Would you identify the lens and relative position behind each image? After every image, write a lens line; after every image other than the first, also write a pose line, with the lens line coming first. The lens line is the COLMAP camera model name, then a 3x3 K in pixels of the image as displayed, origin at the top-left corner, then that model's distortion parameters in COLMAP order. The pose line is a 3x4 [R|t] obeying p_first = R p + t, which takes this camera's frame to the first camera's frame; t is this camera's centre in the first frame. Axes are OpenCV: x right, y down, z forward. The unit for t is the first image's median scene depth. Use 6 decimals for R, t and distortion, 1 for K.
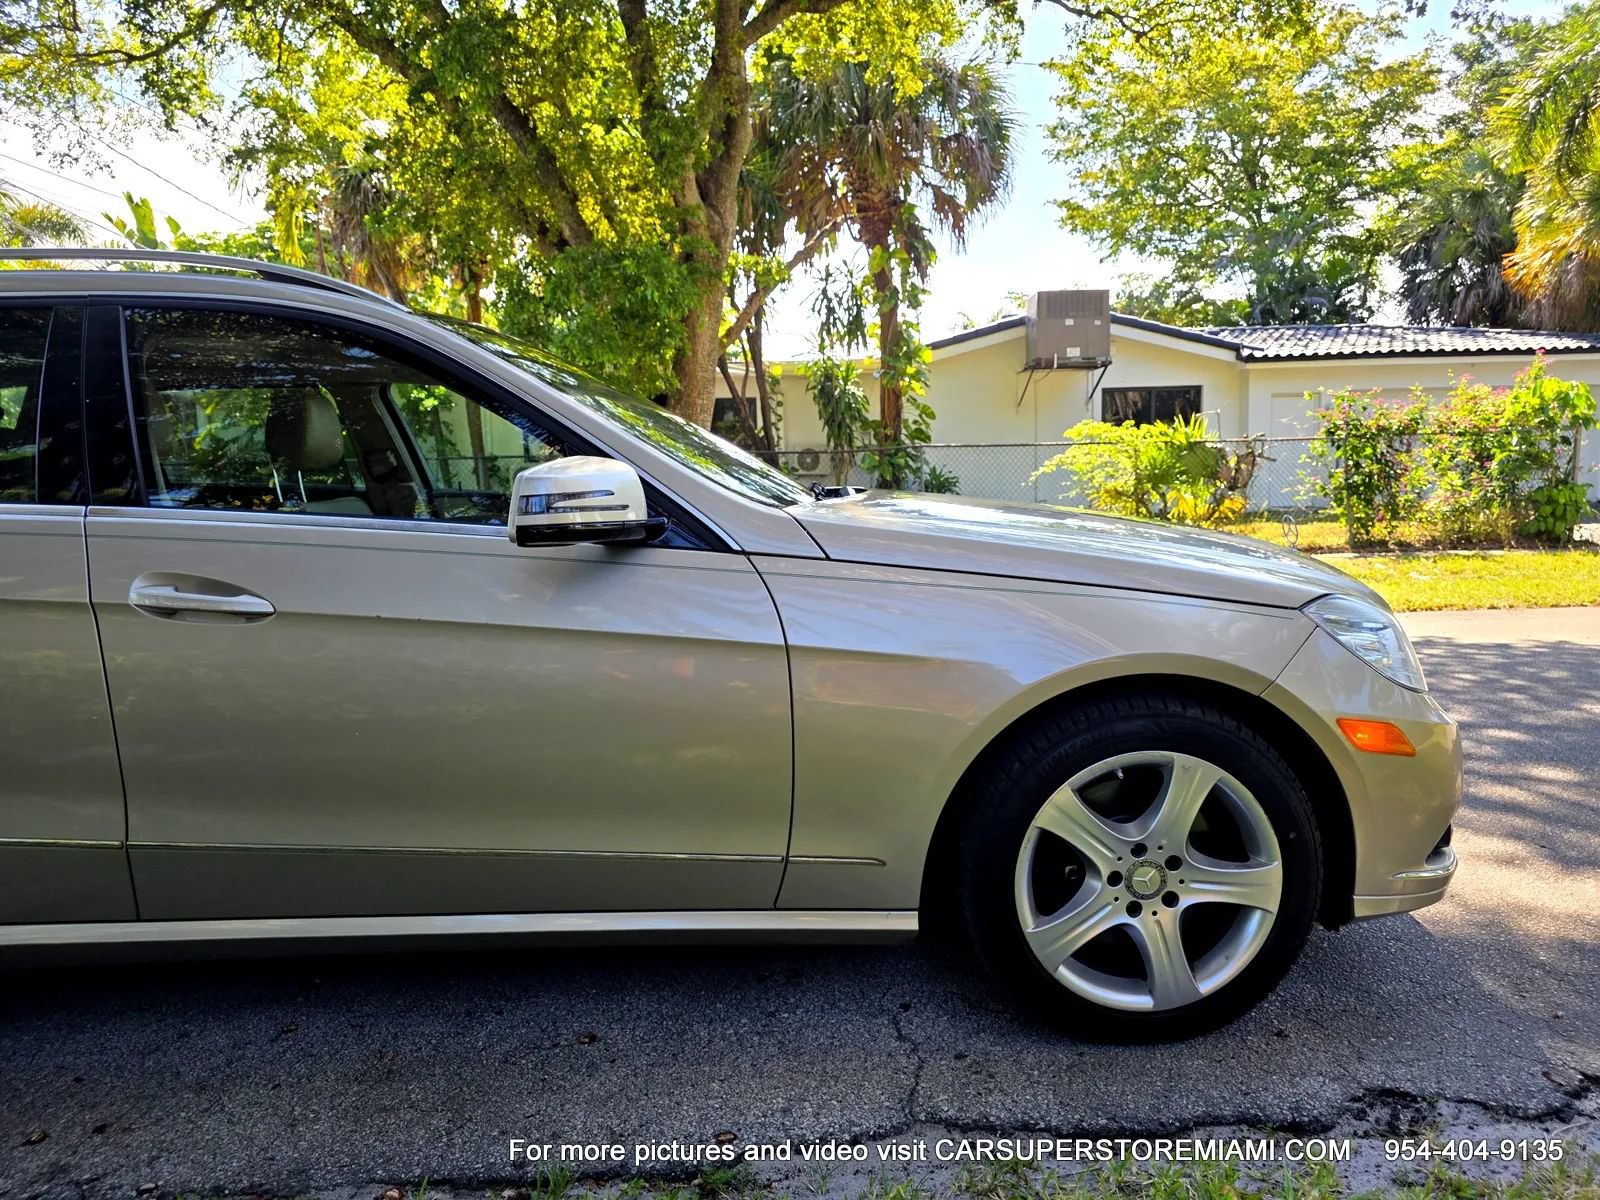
lens RADIAL K [[1095.1, 0, 814.8], [0, 1095.1, 615.6], [0, 0, 1]] dist [0.039440, -0.033544]
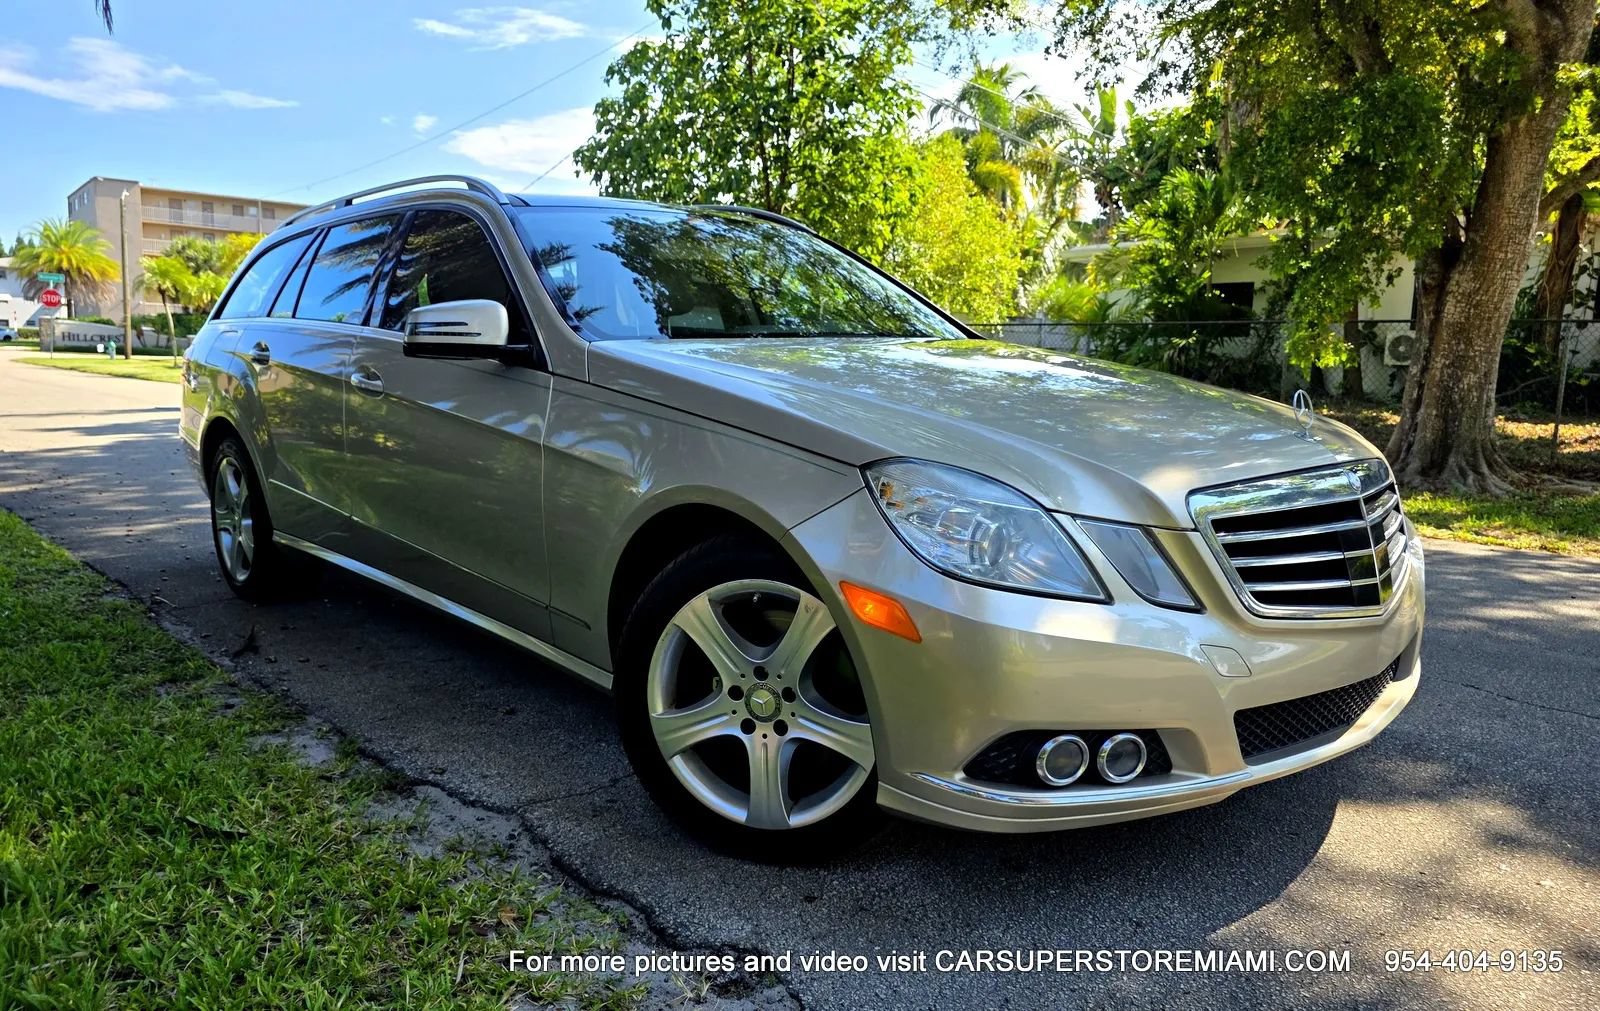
lens RADIAL K [[1116.6, 0, 783.4], [0, 1116.6, 524.4], [0, 0, 1]] dist [0.038022, -0.033418]
pose [[0.647890, 0.153372, -0.746134, 0.239322], [-0.128005, 0.987512, 0.091838, -0.007558], [0.750902, 0.036008, 0.659431, 0.063947]]
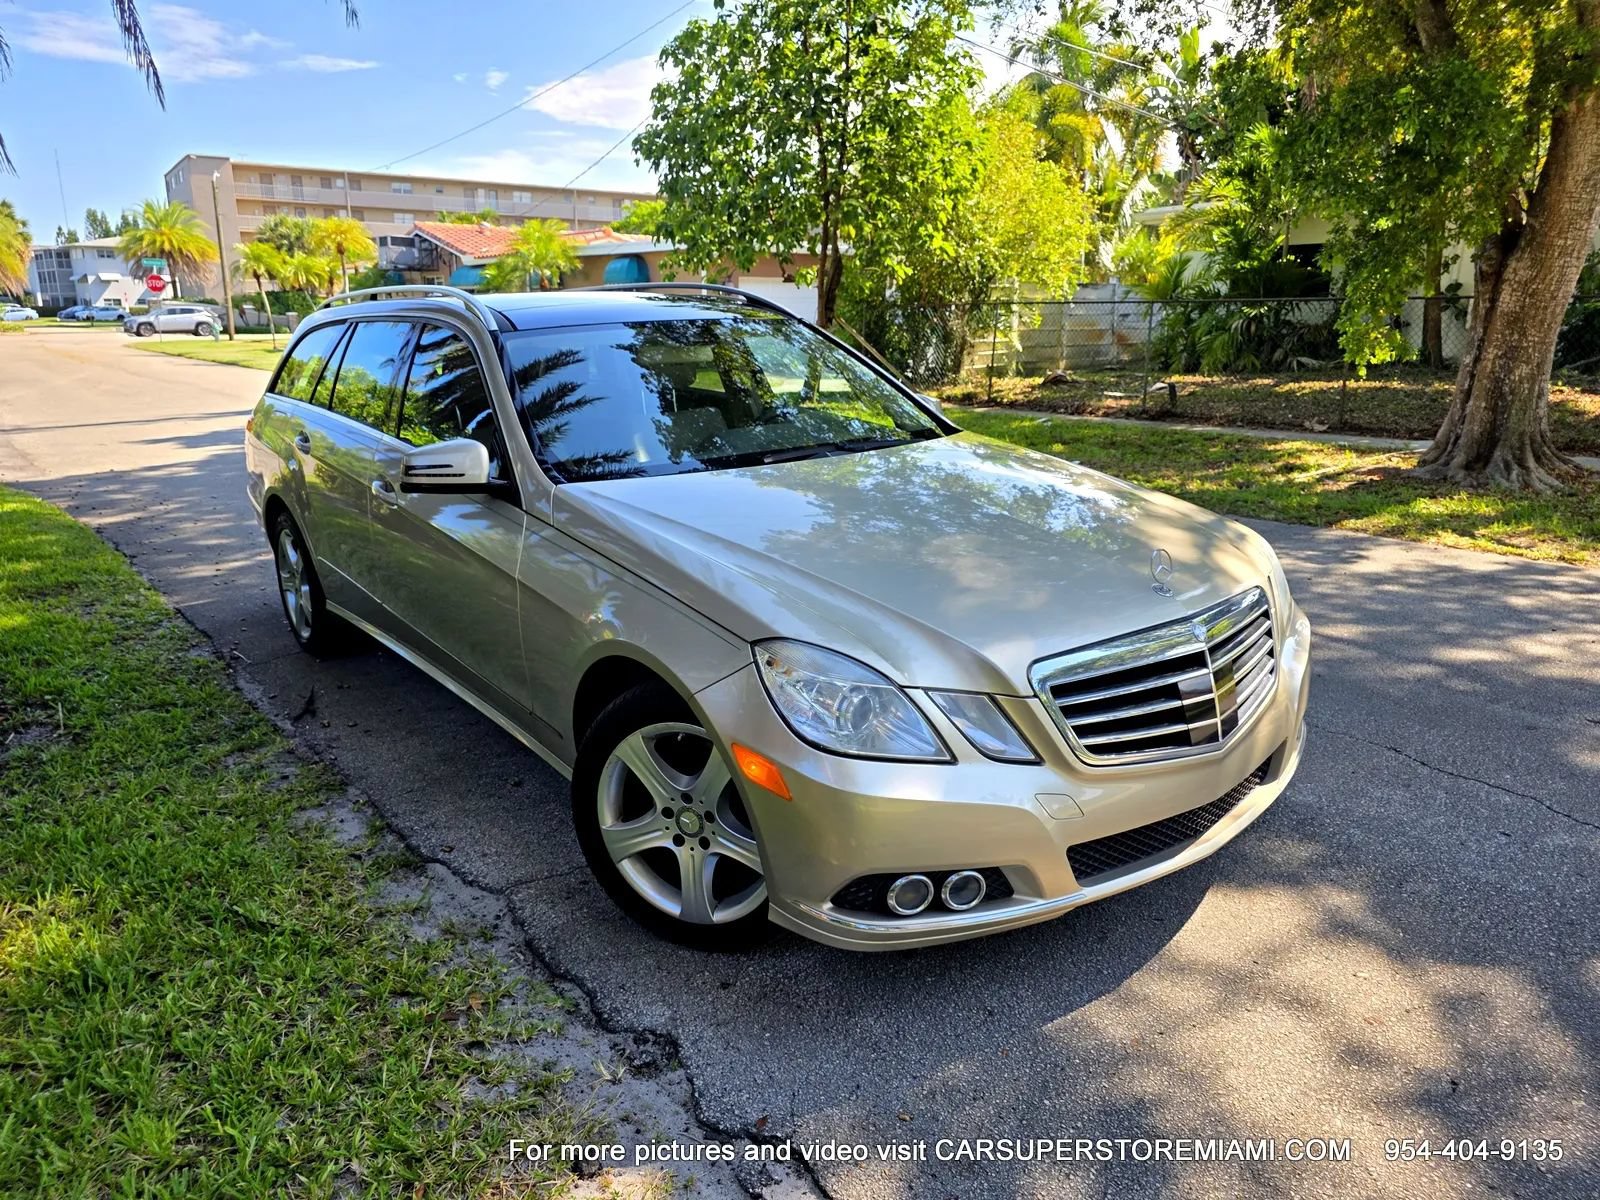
lens RADIAL K [[1095.1, 0, 794.6], [0, 1095.1, 610.5], [0, 0, 1]] dist [0.039440, -0.033544]
pose [[0.596668, 0.234594, -0.767433, 0.281420], [-0.102876, 0.970786, 0.216773, -0.062401], [0.795867, -0.050391, 0.603371, 0.075044]]
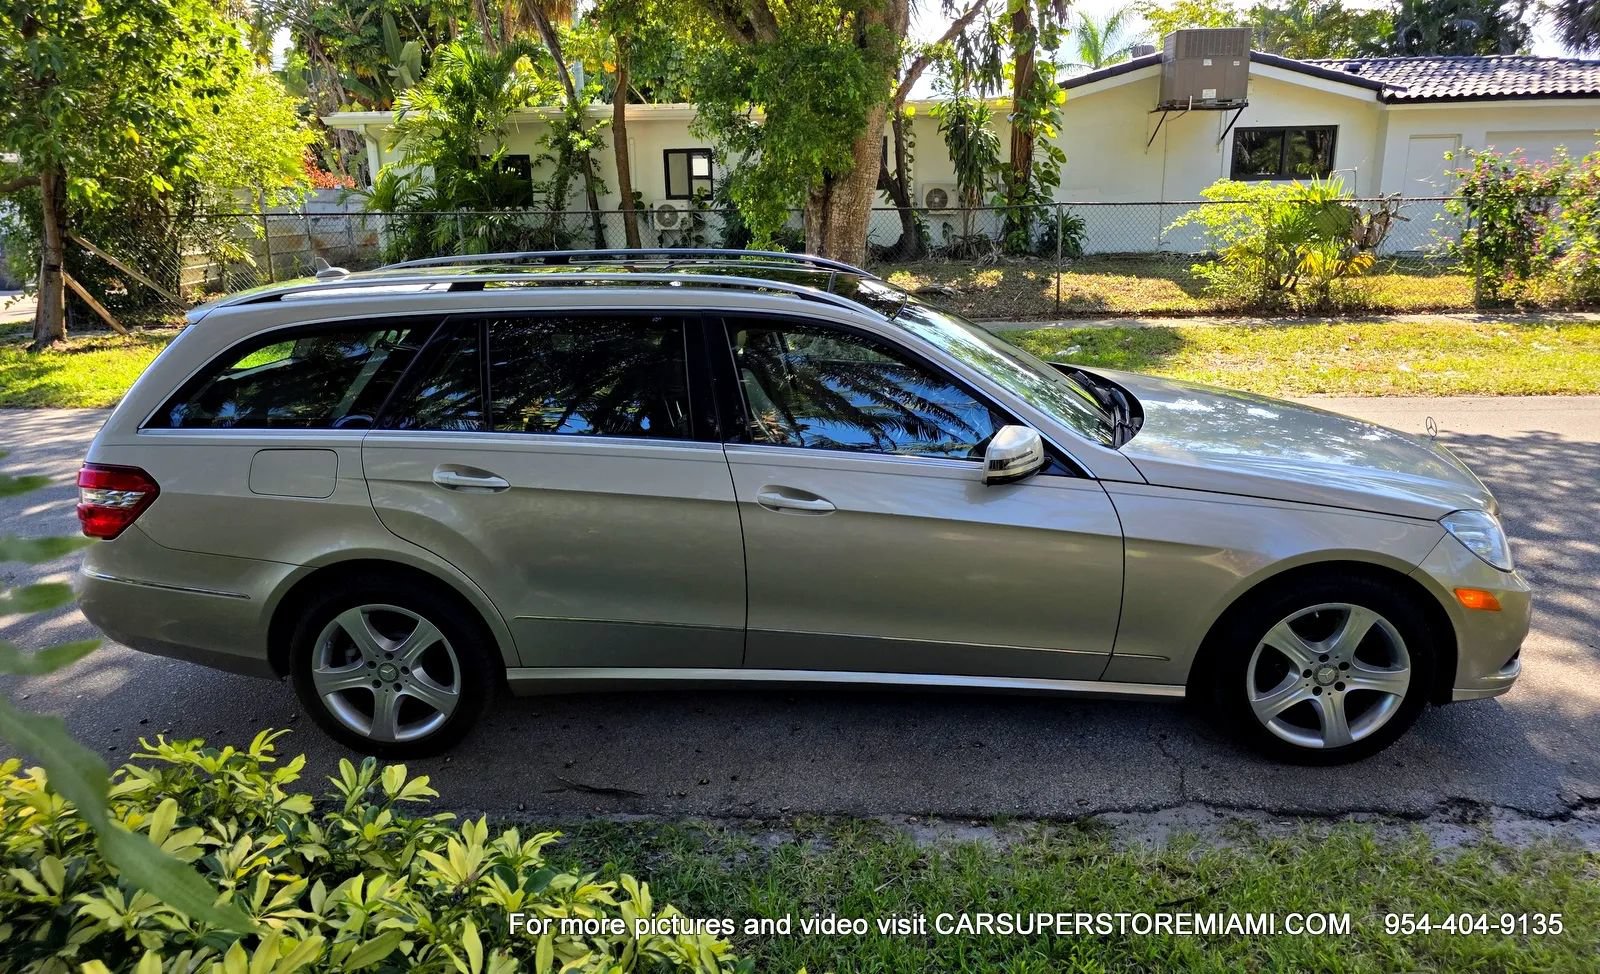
lens RADIAL K [[1096.3, 0, 810.7], [0, 1096.3, 480.1], [0, 0, 1]] dist [0.044498, -0.033300]
pose [[0.996645, 0.031454, -0.075558, -0.080554], [-0.020153, 0.989090, 0.145930, -0.062779], [0.079324, -0.143918, 0.986405, -0.152152]]
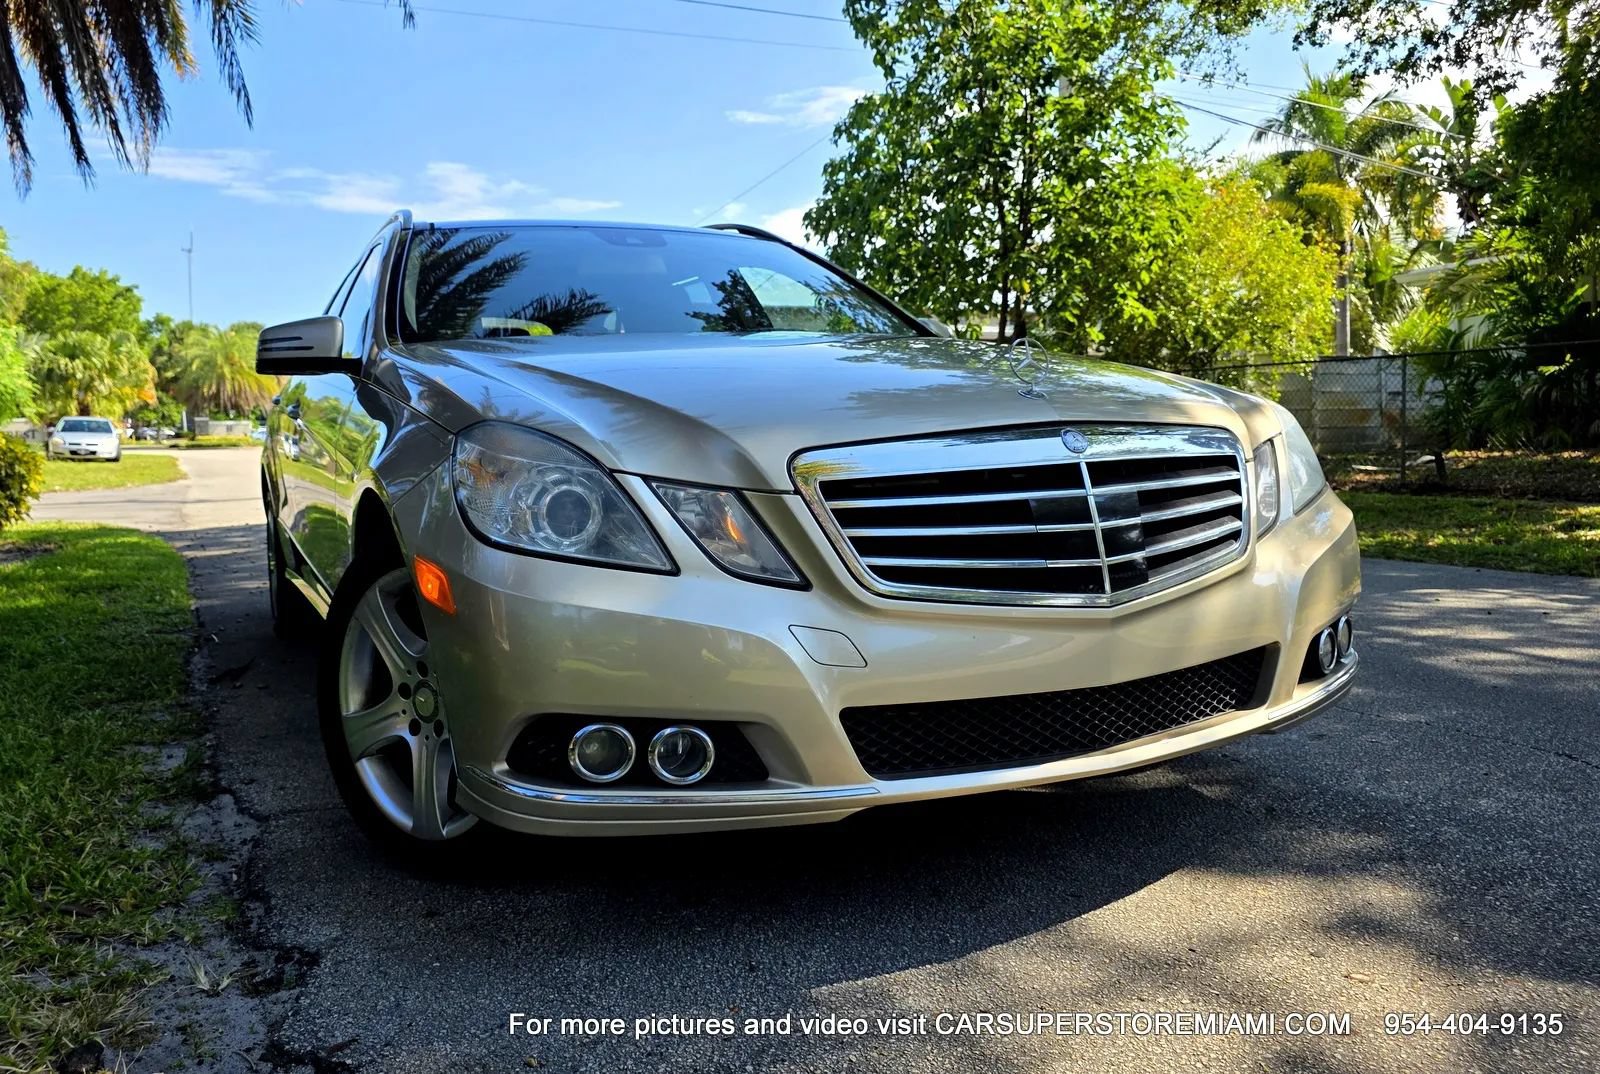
lens RADIAL K [[1207.6, 0, 745.7], [0, 1207.6, 503.7], [0, 0, 1]] dist [0.052701, -0.059733]
pose [[0.393258, 0.072402, -0.916573, 0.307192], [-0.098937, 0.994438, 0.036104, -0.001495], [0.914089, 0.076485, 0.398234, 0.177607]]
